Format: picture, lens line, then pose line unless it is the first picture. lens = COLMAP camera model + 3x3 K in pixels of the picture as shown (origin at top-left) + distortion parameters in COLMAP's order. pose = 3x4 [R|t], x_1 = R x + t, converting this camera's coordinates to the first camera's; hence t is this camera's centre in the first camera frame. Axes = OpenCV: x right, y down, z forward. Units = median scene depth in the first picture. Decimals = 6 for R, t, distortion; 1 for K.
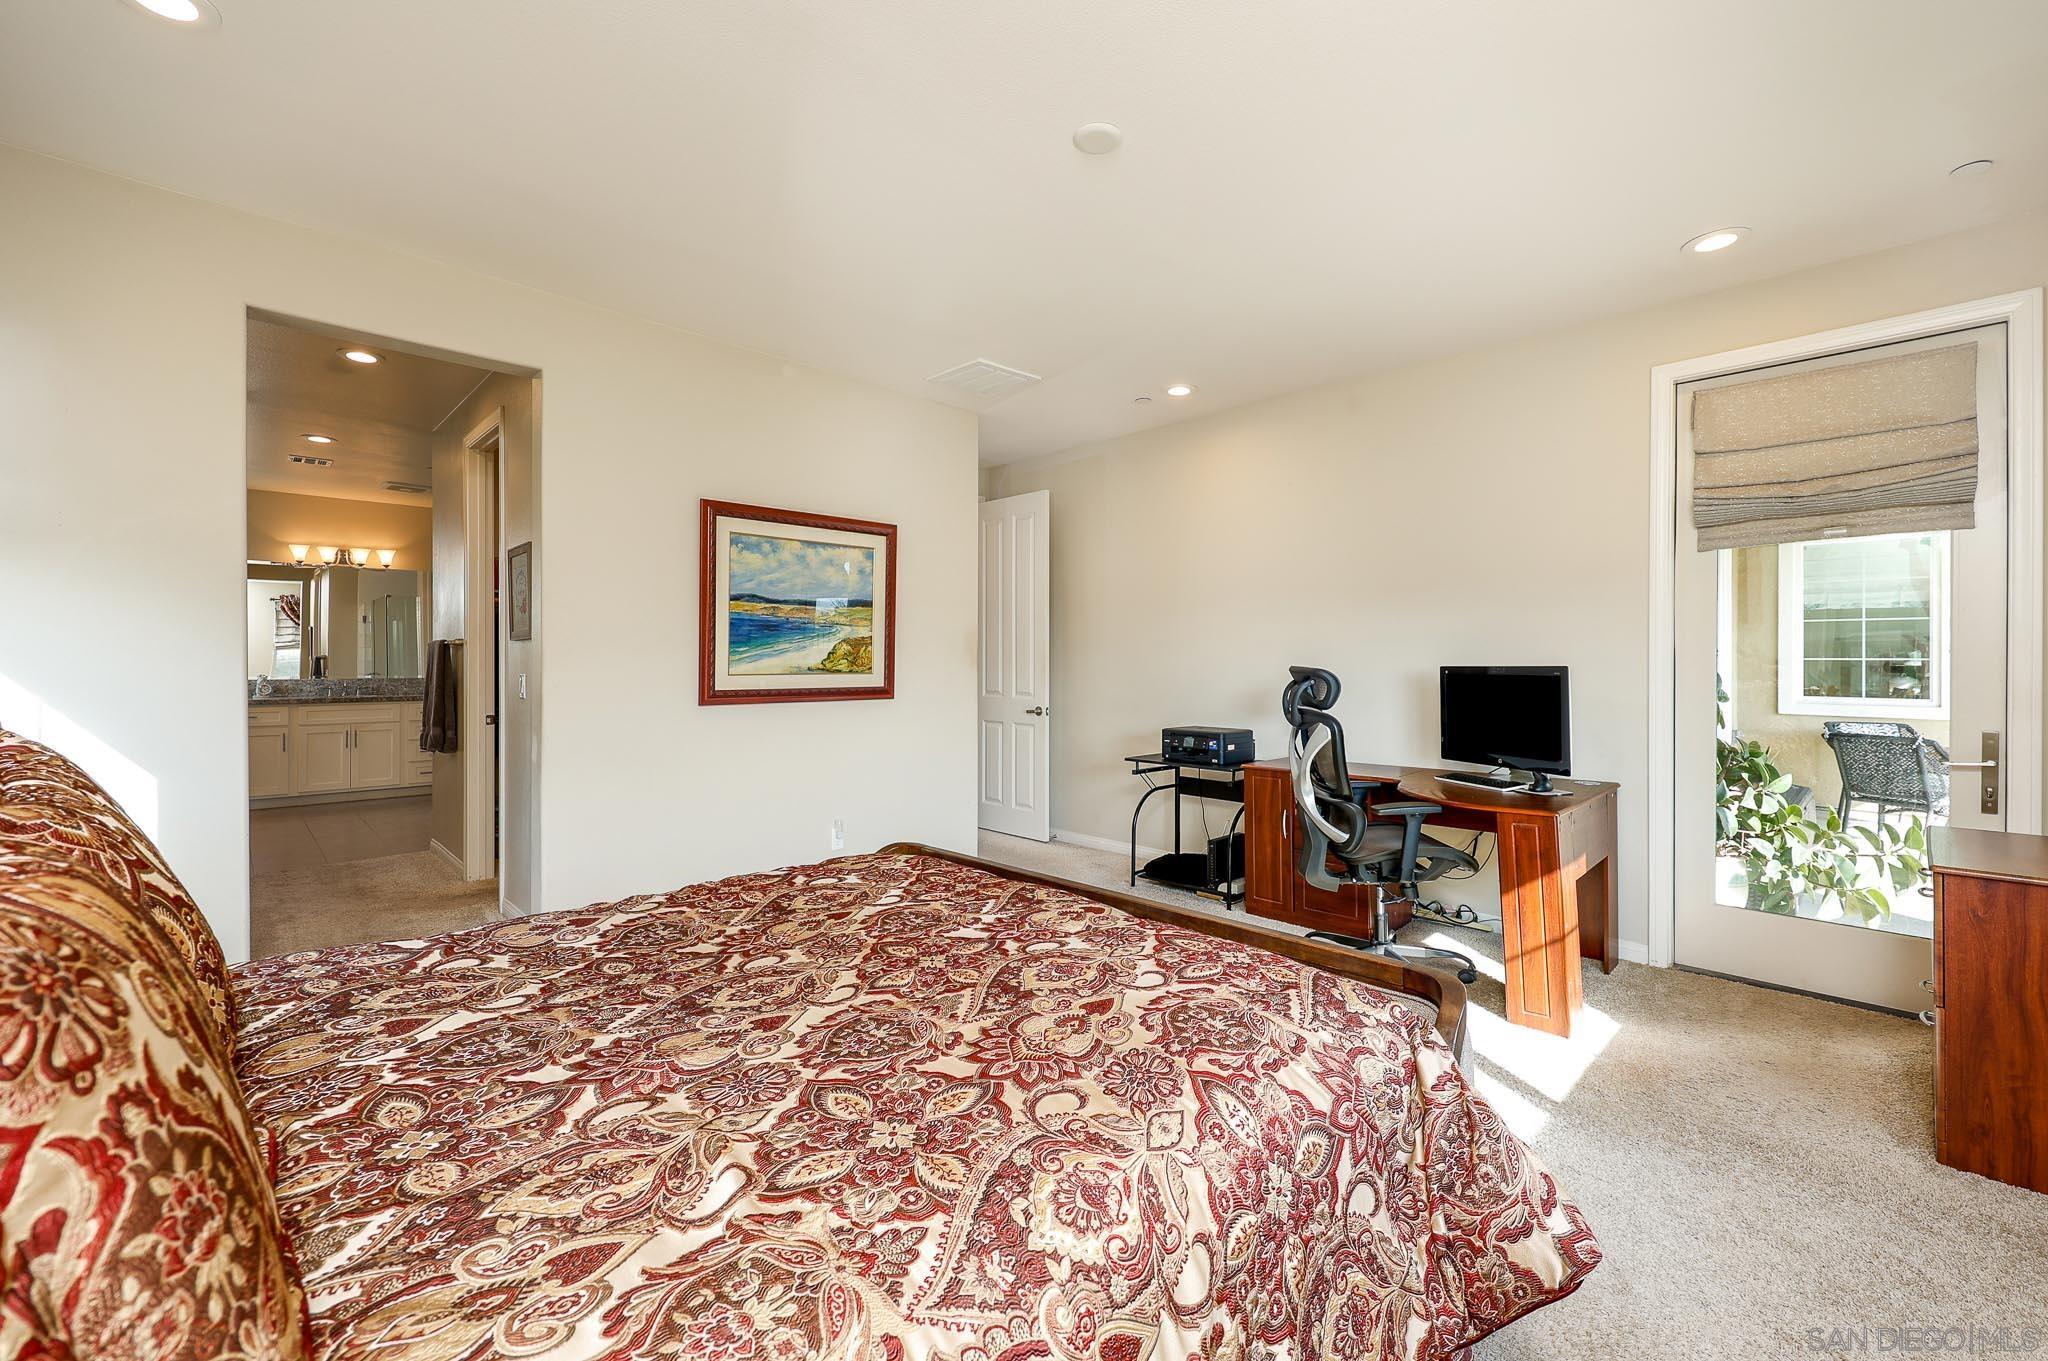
lens RADIAL K [[837.3, 0, 1034.5], [0, 837.3, 663.2], [0, 0, 1]] dist [0.003508, 0.000194]
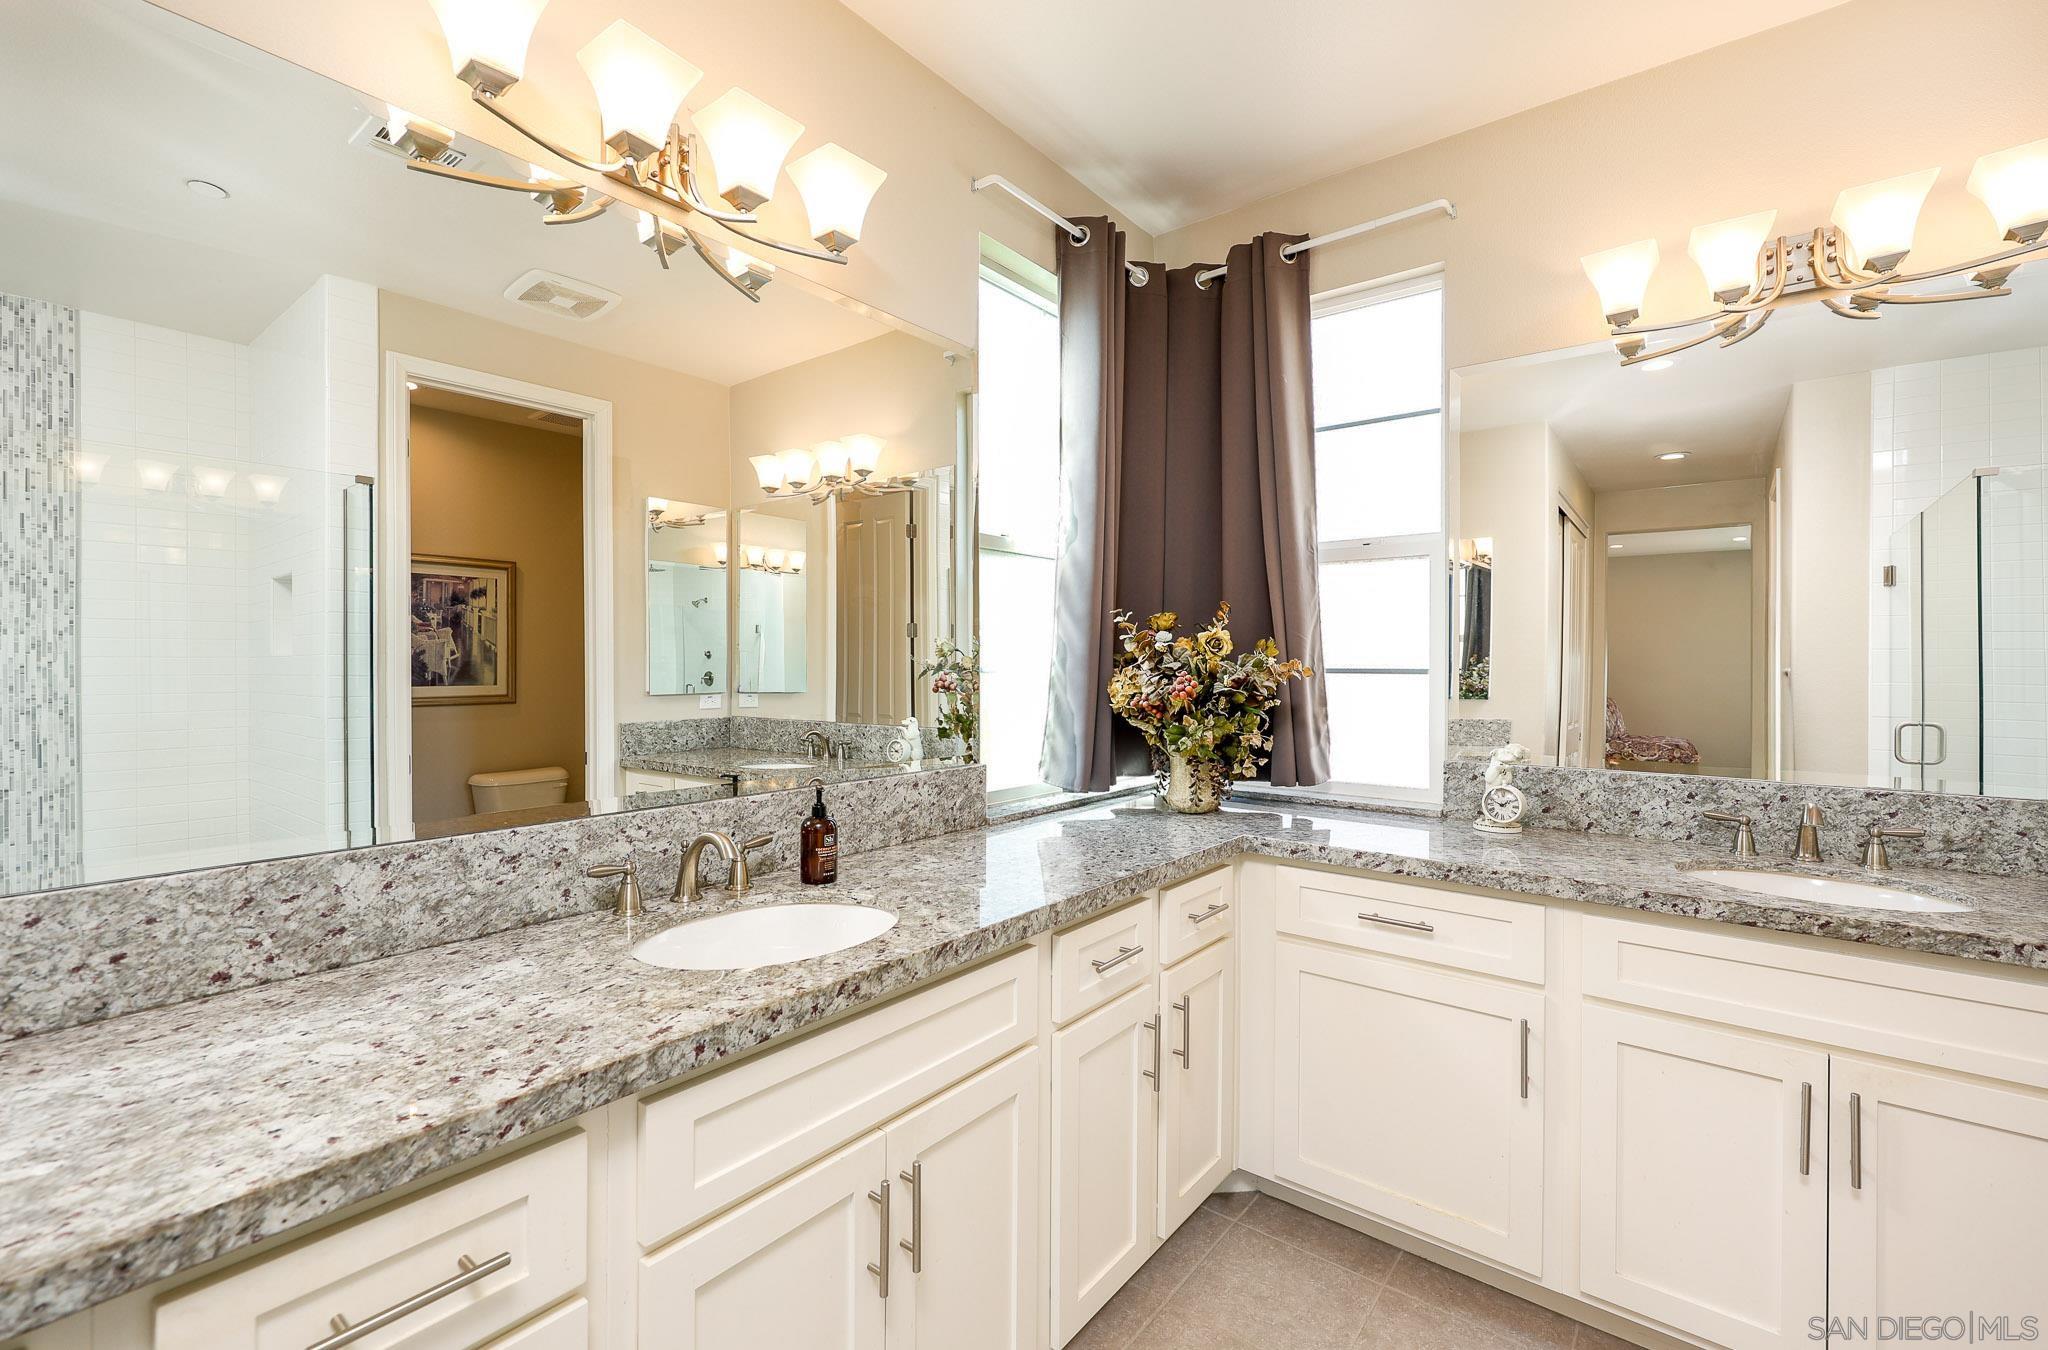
lens RADIAL K [[881.0, 0, 1021.6], [0, 881.0, 665.9], [0, 0, 1]] dist [0.000352, -0.000481]
pose [[0.122074, -0.003500, -0.992515, -0.627753], [-0.011490, 0.999922, -0.004940, -0.010336], [0.992454, 0.012007, 0.122025, 0.781605]]
